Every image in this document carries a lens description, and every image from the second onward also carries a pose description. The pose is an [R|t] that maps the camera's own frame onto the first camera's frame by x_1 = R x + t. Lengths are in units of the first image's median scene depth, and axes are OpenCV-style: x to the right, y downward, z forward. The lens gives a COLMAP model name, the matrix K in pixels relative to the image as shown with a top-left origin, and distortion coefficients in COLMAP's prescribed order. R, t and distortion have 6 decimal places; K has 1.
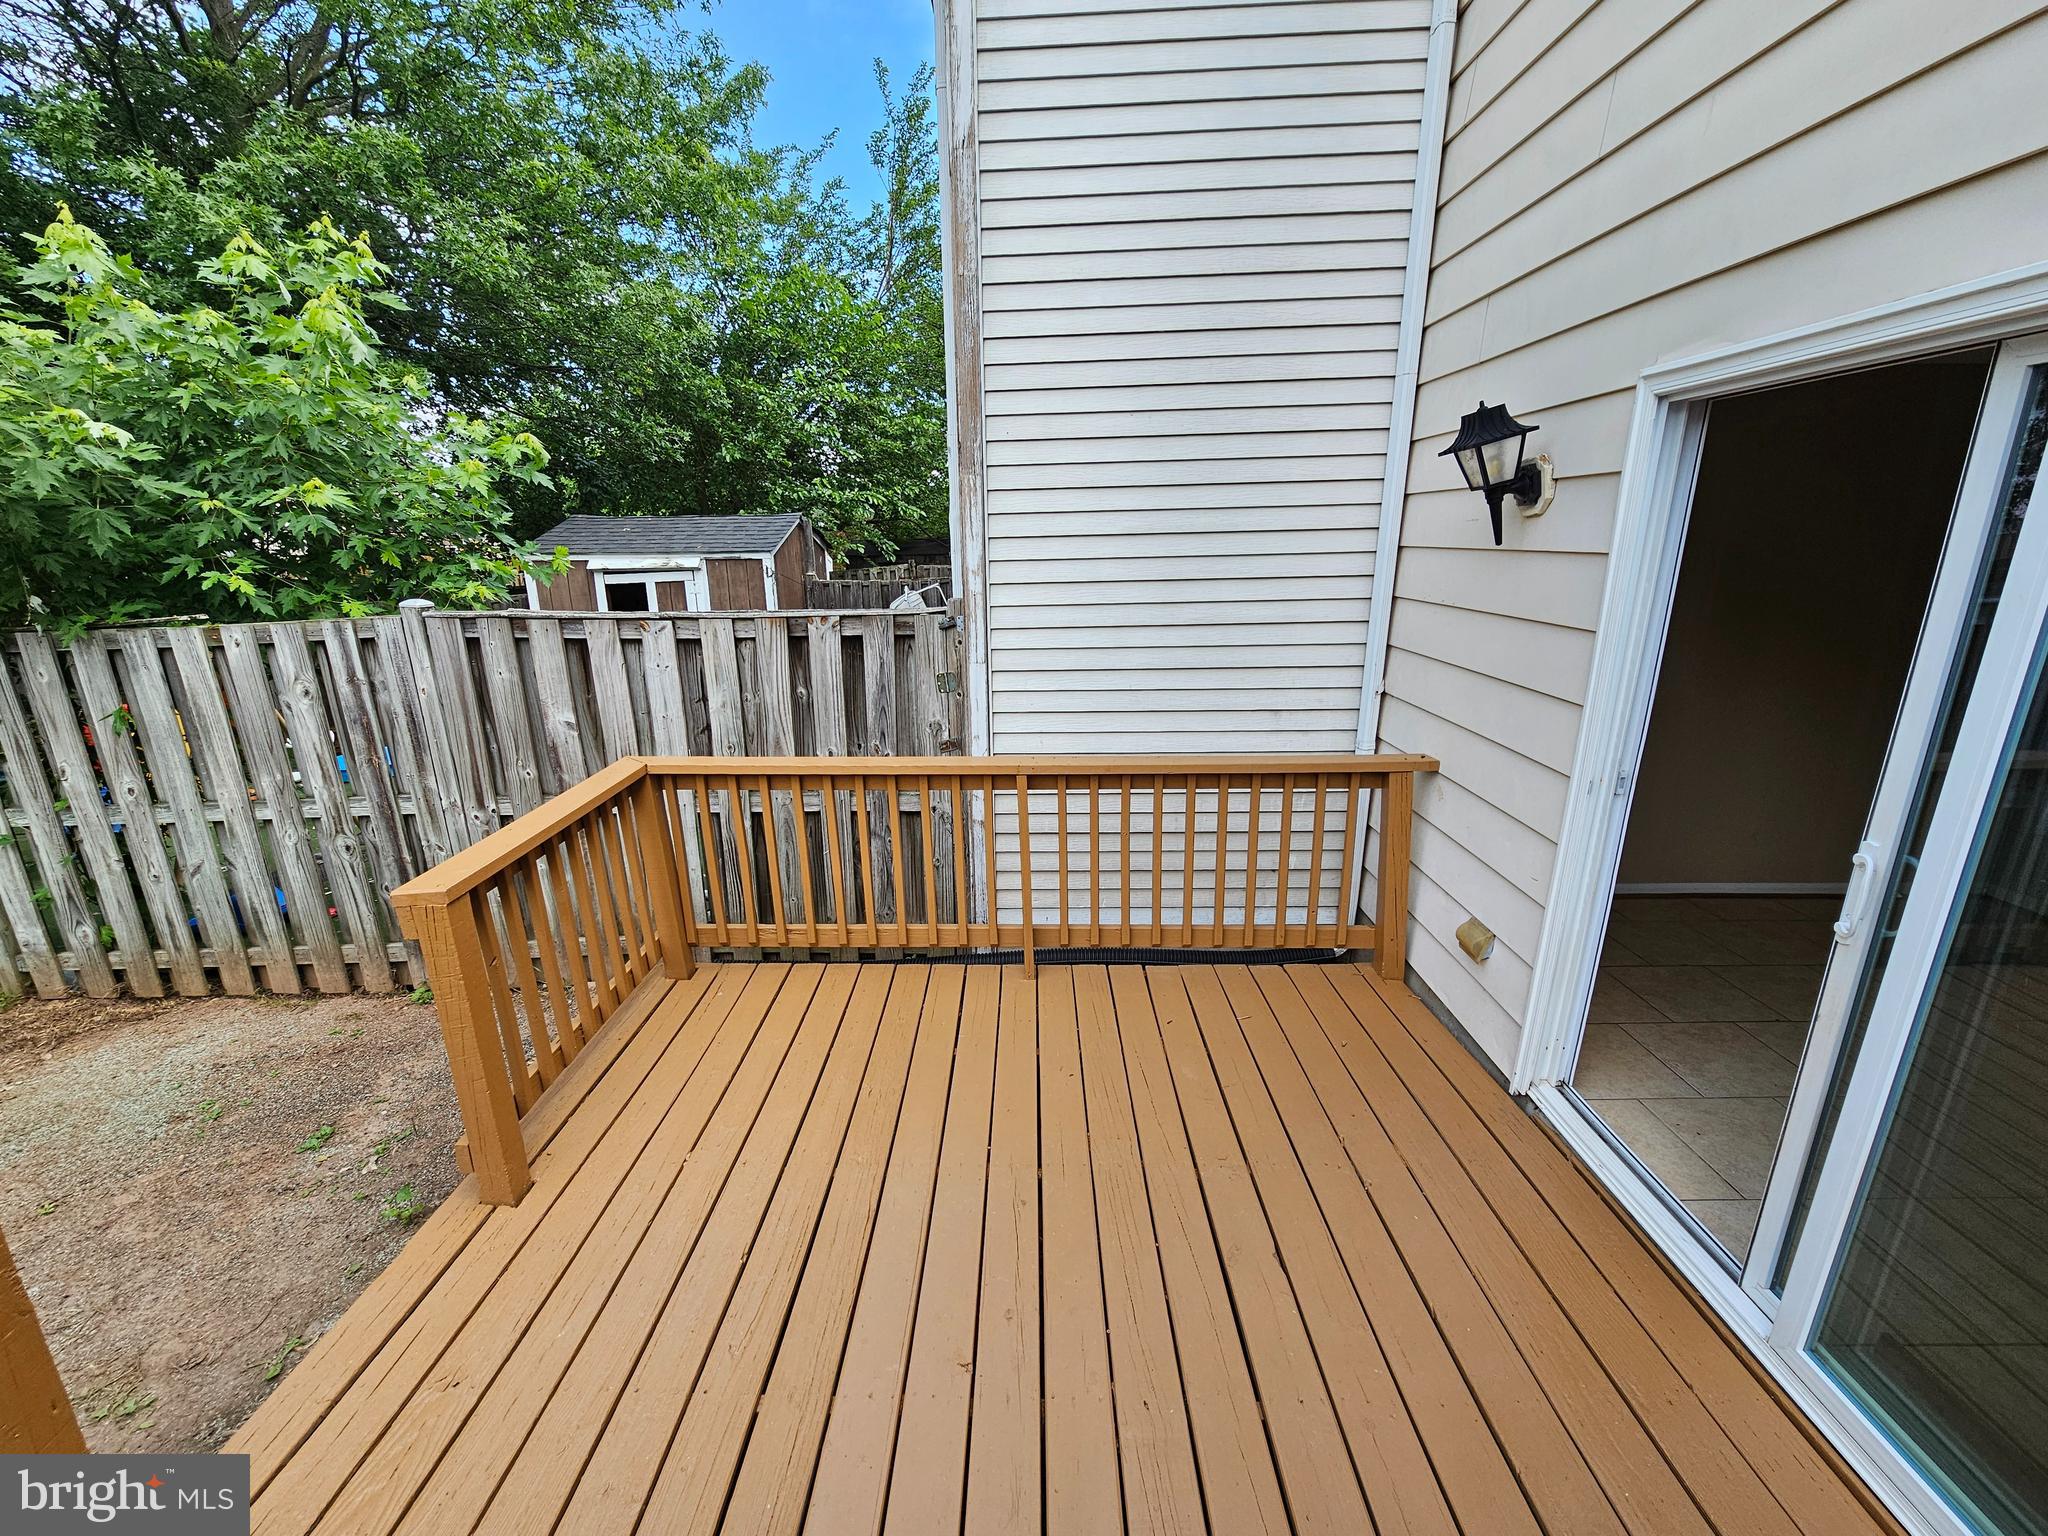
lens RADIAL K [[835.2, 0, 1024.1], [0, 835.2, 775.2], [0, 0, 1]] dist [-0.001886, -0.000387]
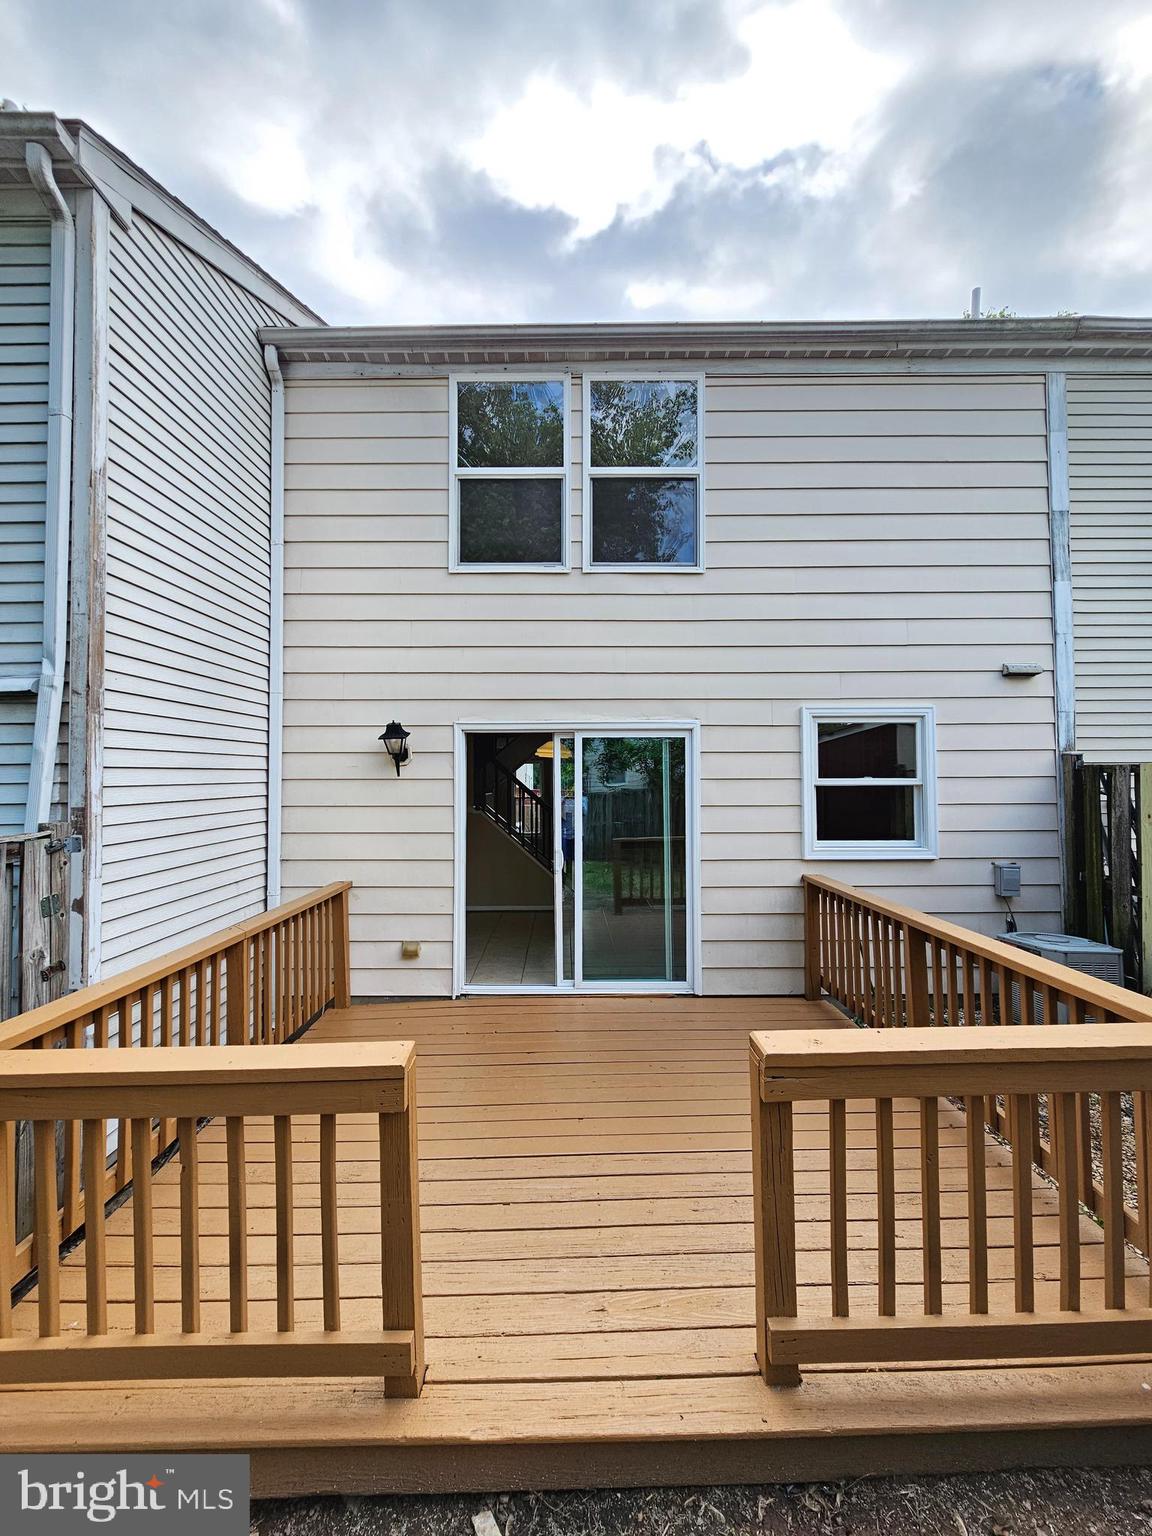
lens RADIAL K [[626.4, 0, 568.3], [0, 626.4, 757.6], [0, 0, 1]] dist [-0.001886, -0.000387]
pose [[-0.019485, 0.050587, 0.998530, -0.853957], [0.281142, 0.958699, -0.043083, -0.074543], [-0.959468, 0.279889, -0.032902, 0.383223]]
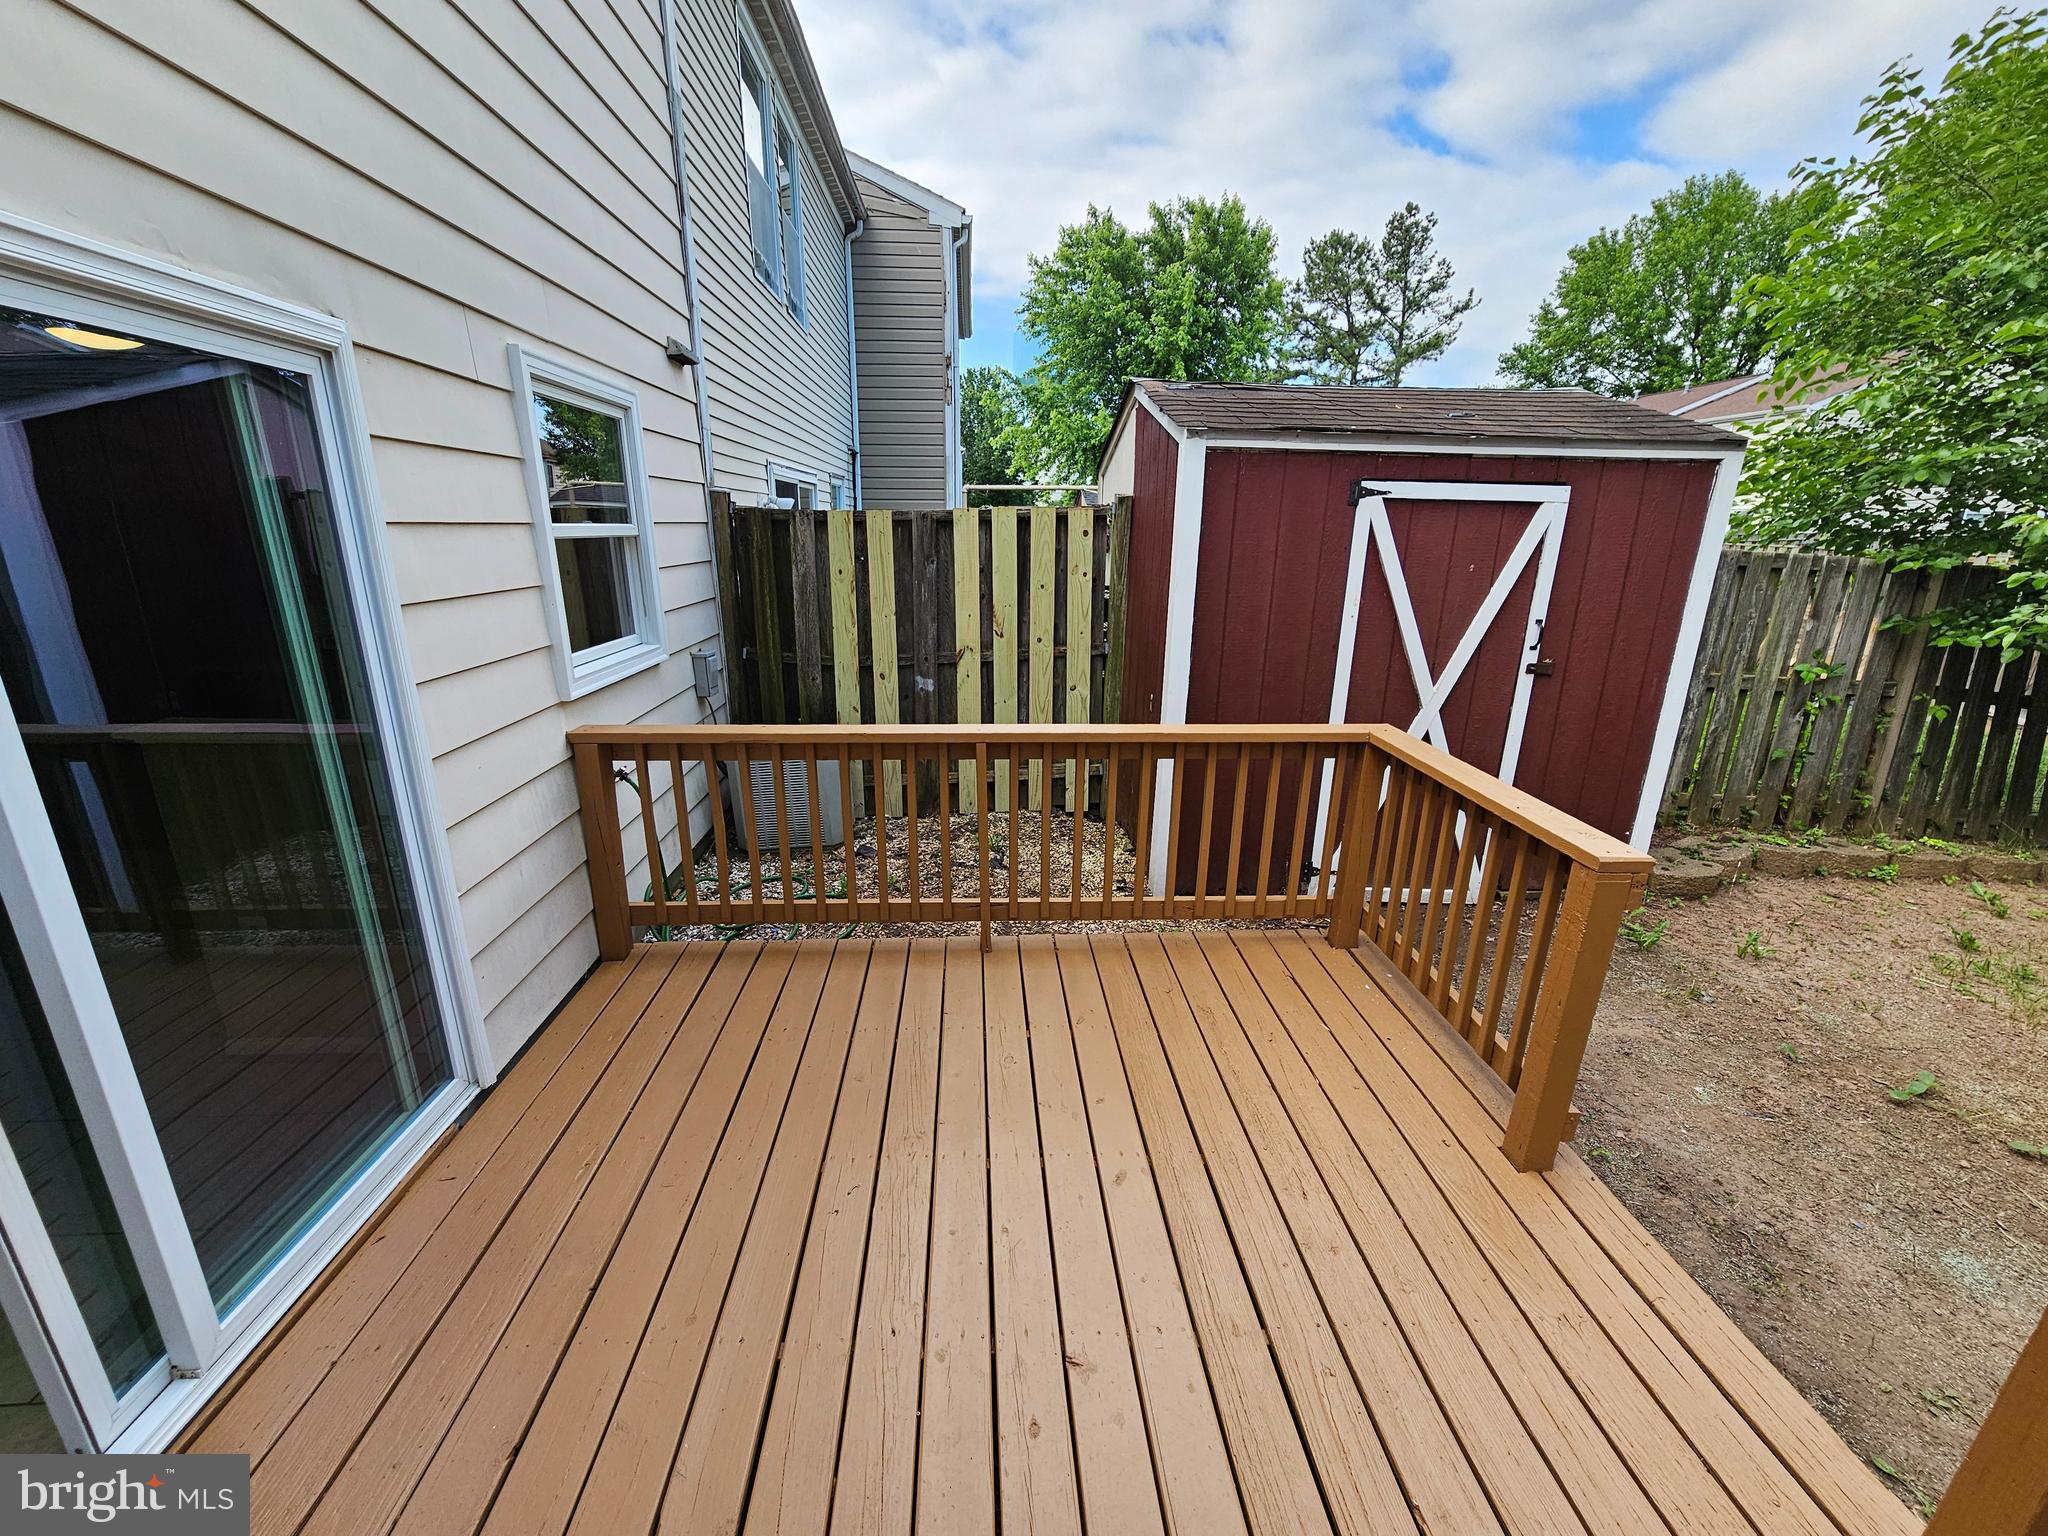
lens RADIAL K [[835.2, 0, 1029.2], [0, 835.2, 768.2], [0, 0, 1]] dist [-0.001886, -0.000387]
pose [[-0.997625, 0.018705, -0.066287, 0.004074], [-0.019649, 0.845130, 0.534200, -0.177262], [0.066013, 0.534234, -0.842755, 0.672386]]
